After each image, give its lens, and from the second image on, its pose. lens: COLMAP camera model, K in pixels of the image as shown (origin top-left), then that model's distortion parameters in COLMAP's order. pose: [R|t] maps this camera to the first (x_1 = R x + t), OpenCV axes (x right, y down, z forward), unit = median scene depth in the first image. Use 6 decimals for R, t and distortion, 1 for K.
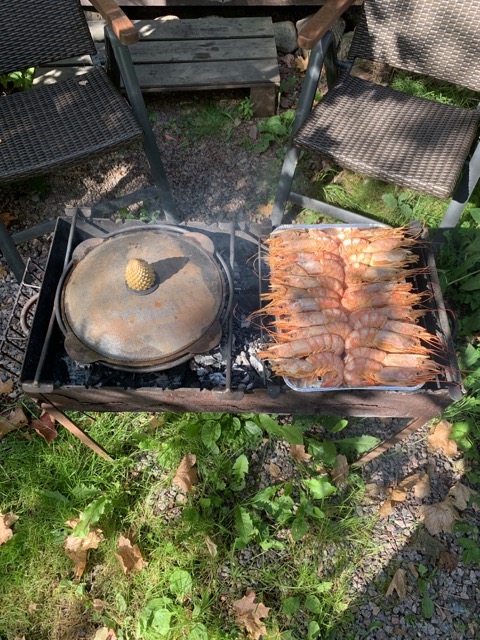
lens RADIAL K [[498.8, 0, 240.0], [0, 498.8, 320.0], [0, 0, 1]] dist [0.064770, -0.105144]
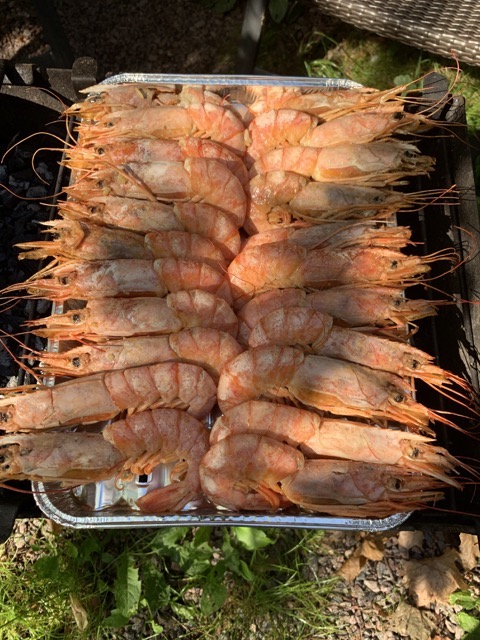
lens RADIAL K [[498.8, 0, 240.0], [0, 498.8, 320.0], [0, 0, 1]] dist [0.064770, -0.105144]
pose [[0.998961, 0.039534, -0.022672, 0.215525], [-0.035562, 0.987321, 0.154702, -0.057187], [0.028500, -0.153735, 0.987701, 0.582515]]
